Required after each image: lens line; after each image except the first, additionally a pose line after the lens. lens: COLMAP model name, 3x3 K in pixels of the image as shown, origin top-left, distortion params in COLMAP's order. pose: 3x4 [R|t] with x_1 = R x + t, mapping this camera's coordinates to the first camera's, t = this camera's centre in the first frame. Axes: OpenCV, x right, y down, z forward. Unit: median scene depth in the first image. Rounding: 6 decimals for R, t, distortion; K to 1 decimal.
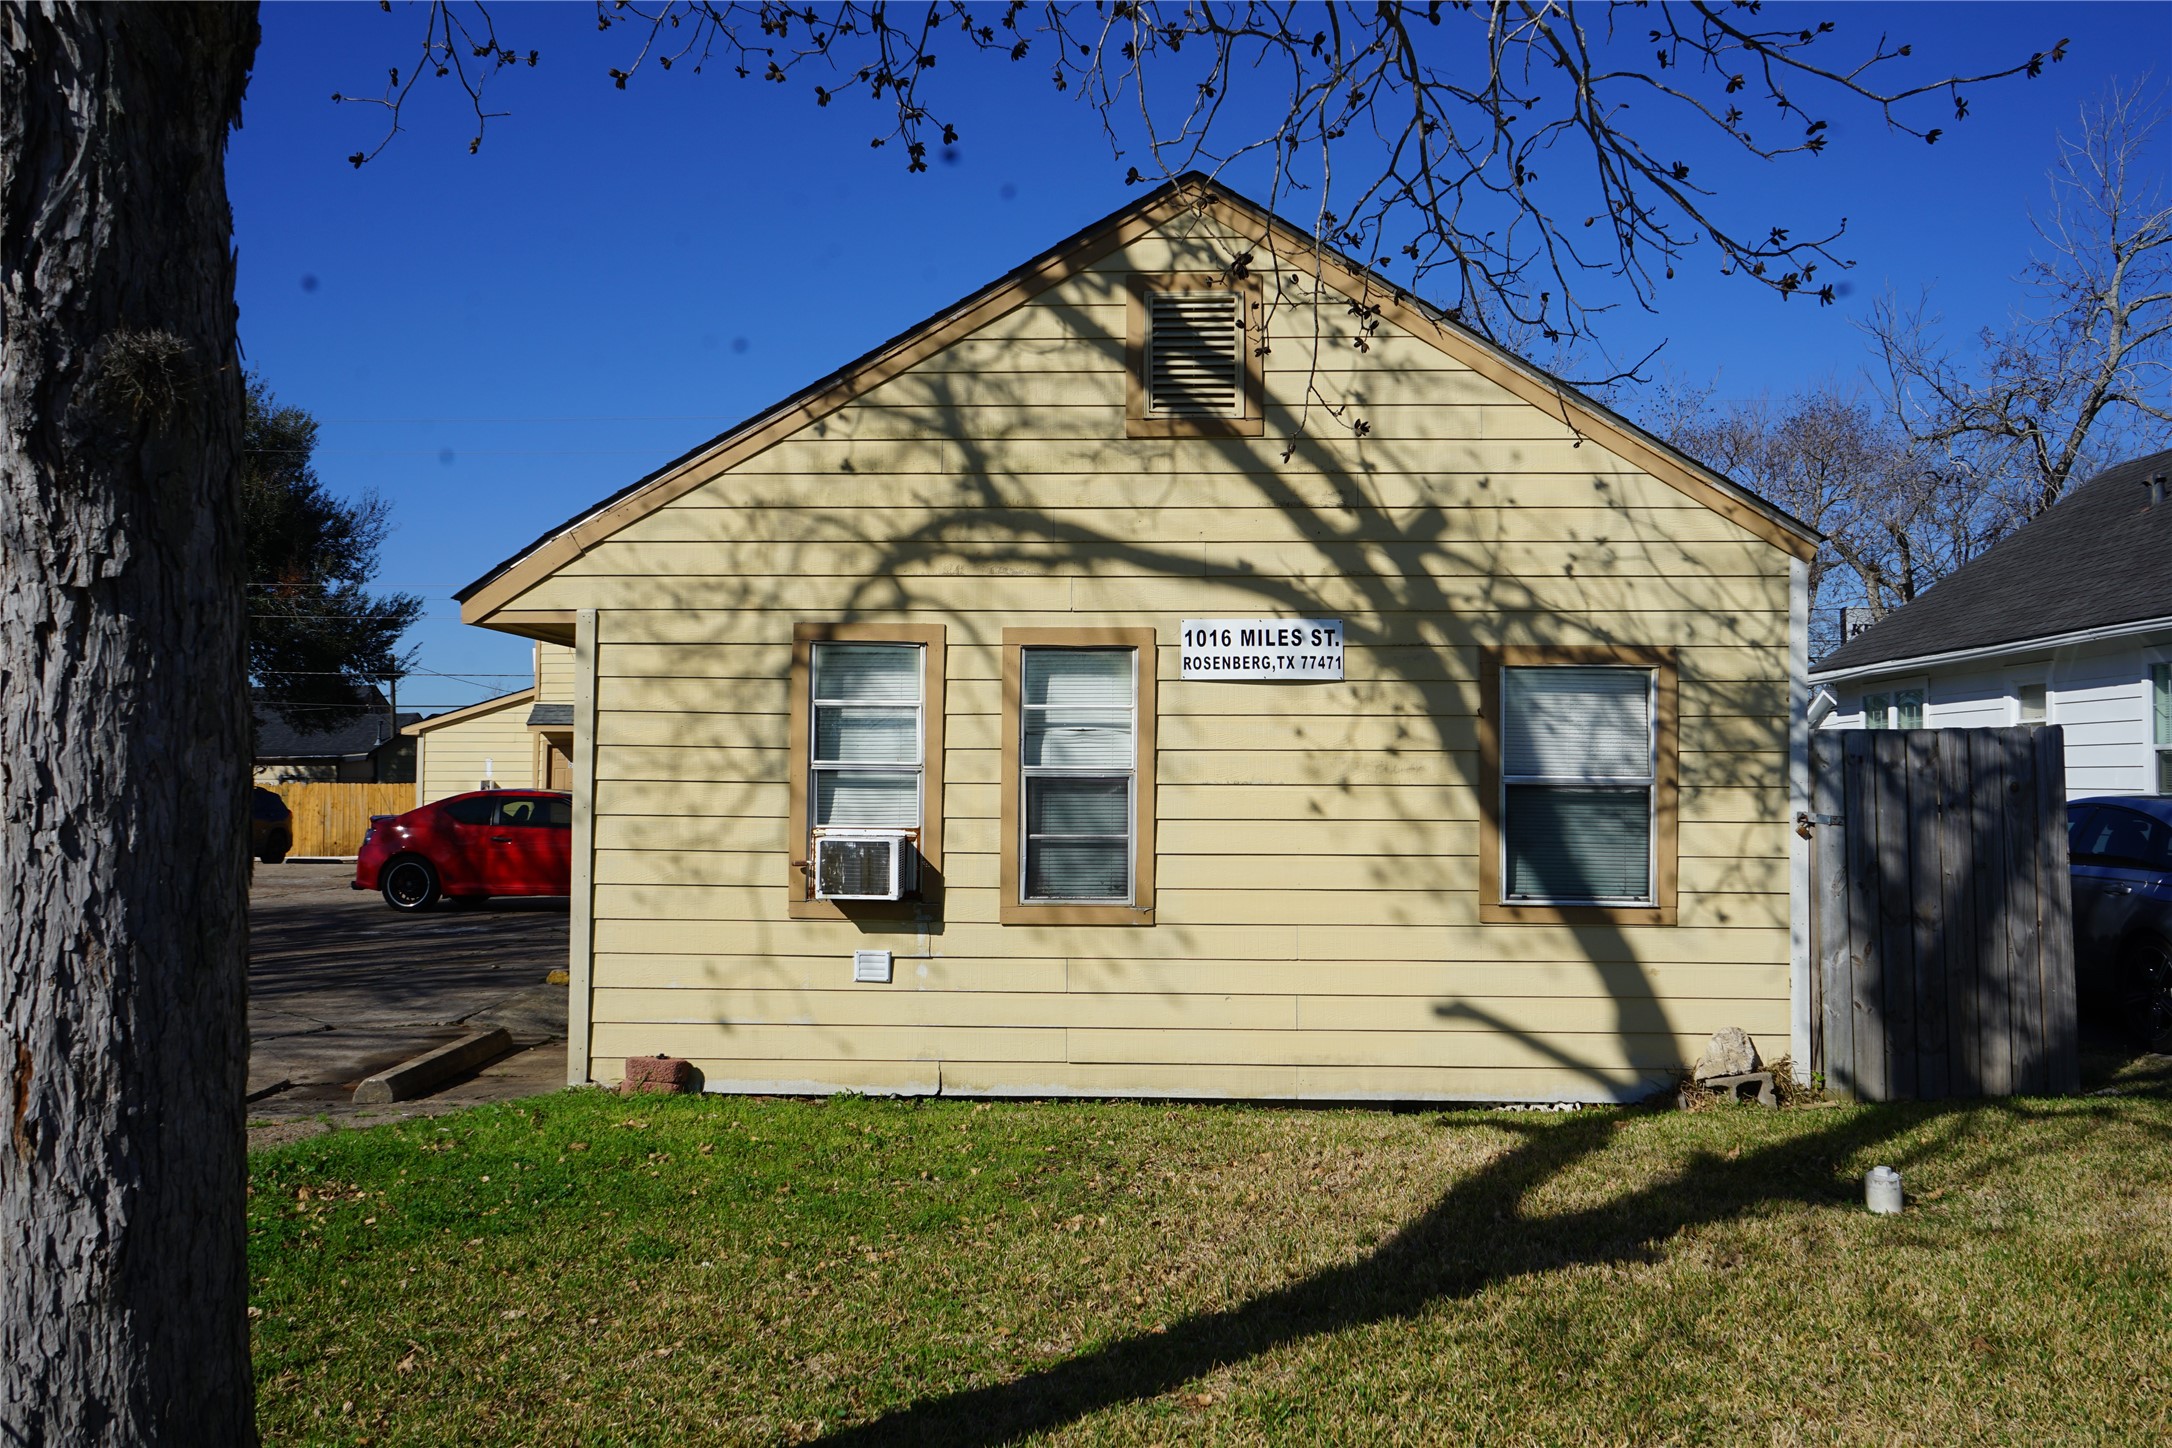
lens RADIAL K [[1793.8, 0, 1060.5], [0, 1793.8, 713.2], [0, 0, 1]] dist [0.002381, -0.007986]
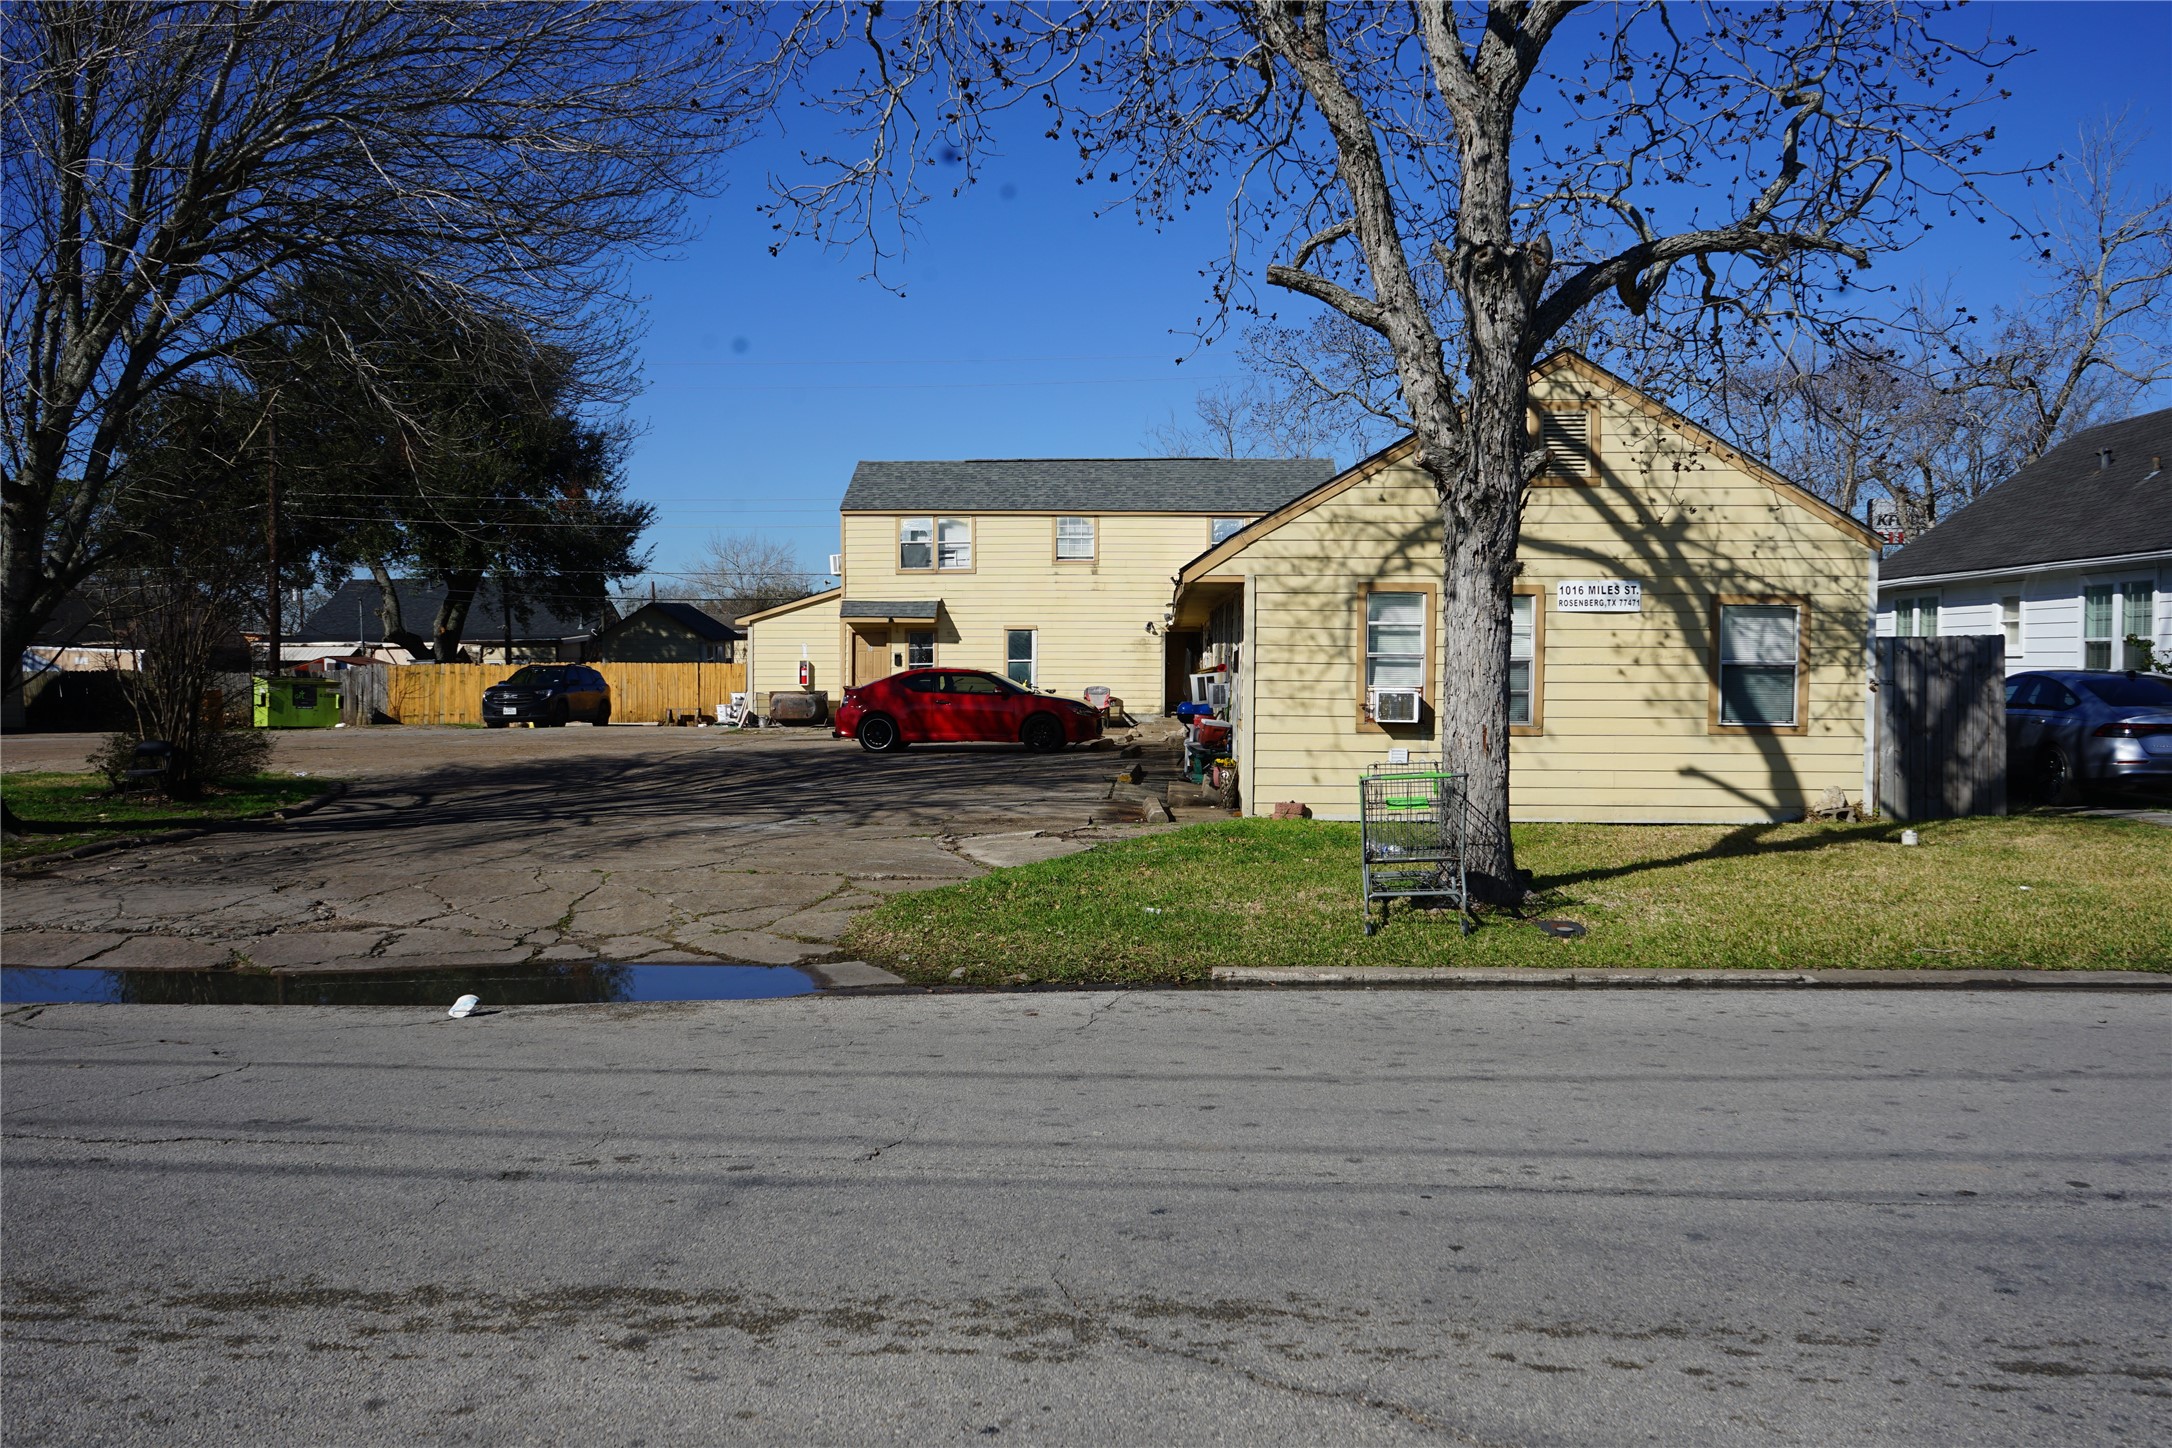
lens RADIAL K [[1774.9, 0, 1075.5], [0, 1774.9, 711.6], [0, 0, 1]] dist [-0.000278, -0.002620]
pose [[0.999986, -0.001015, -0.005194, -0.436562], [0.001362, 0.997735, 0.067259, -0.039051], [0.005114, -0.067265, 0.997722, -0.921141]]
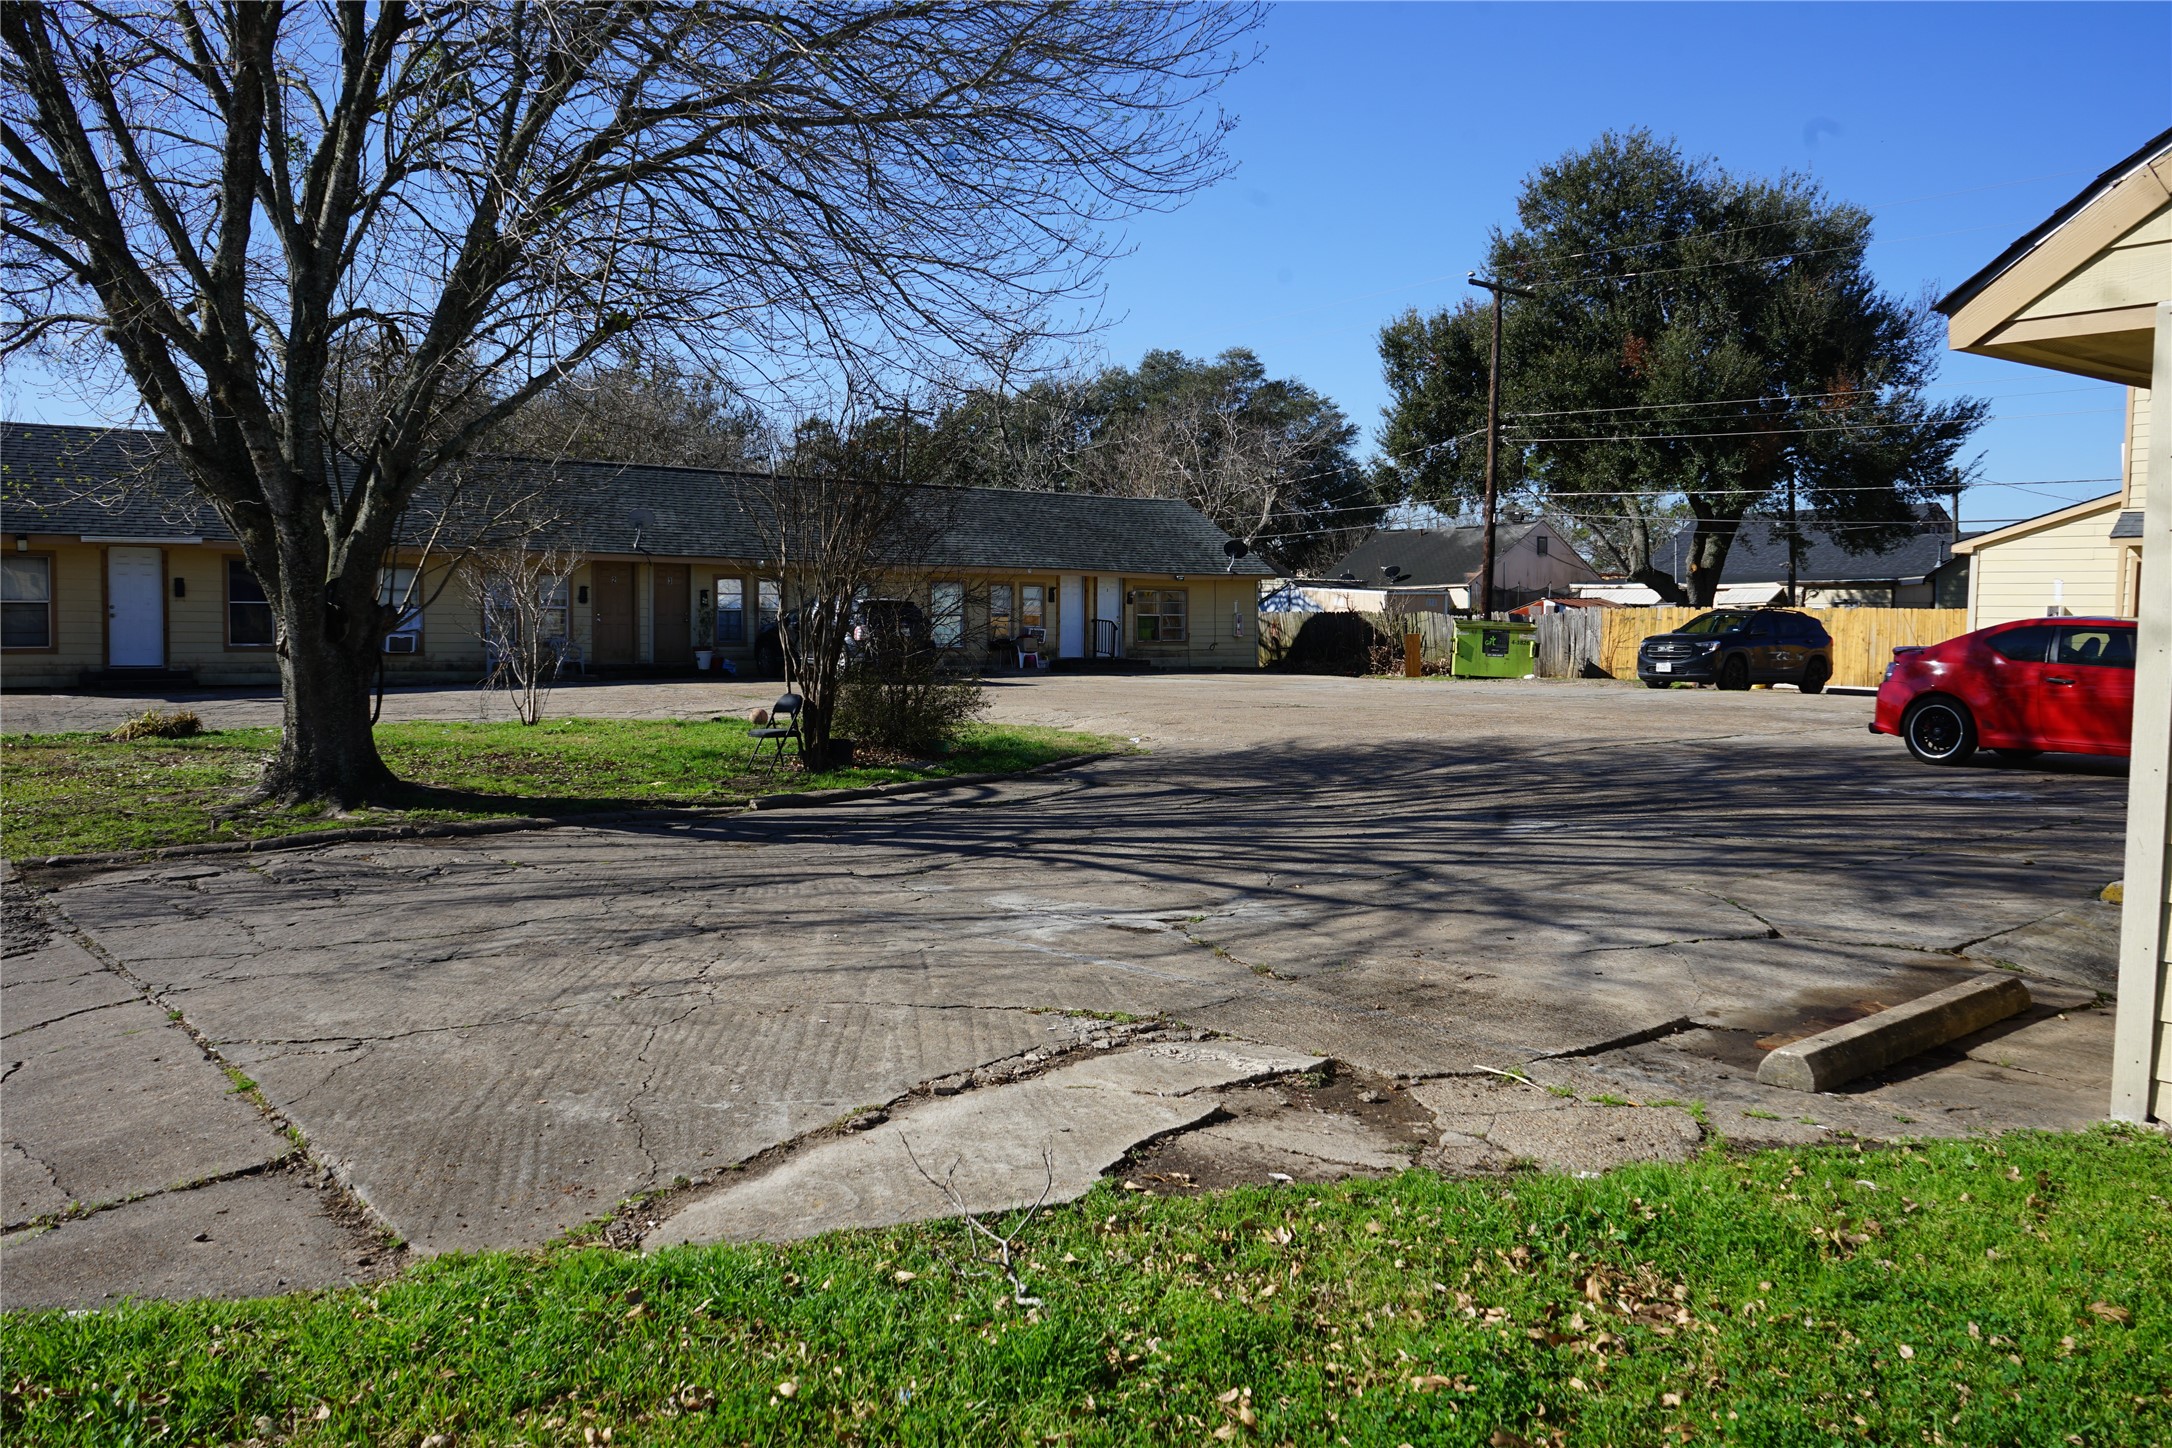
lens RADIAL K [[1774.9, 0, 1075.5], [0, 1774.9, 711.6], [0, 0, 1]] dist [-0.000278, -0.002620]
pose [[0.681018, 0.048515, -0.730658, -0.084845], [0.022691, 0.995926, 0.087278, 0.014307], [0.731915, -0.076017, 0.677142, 0.358496]]
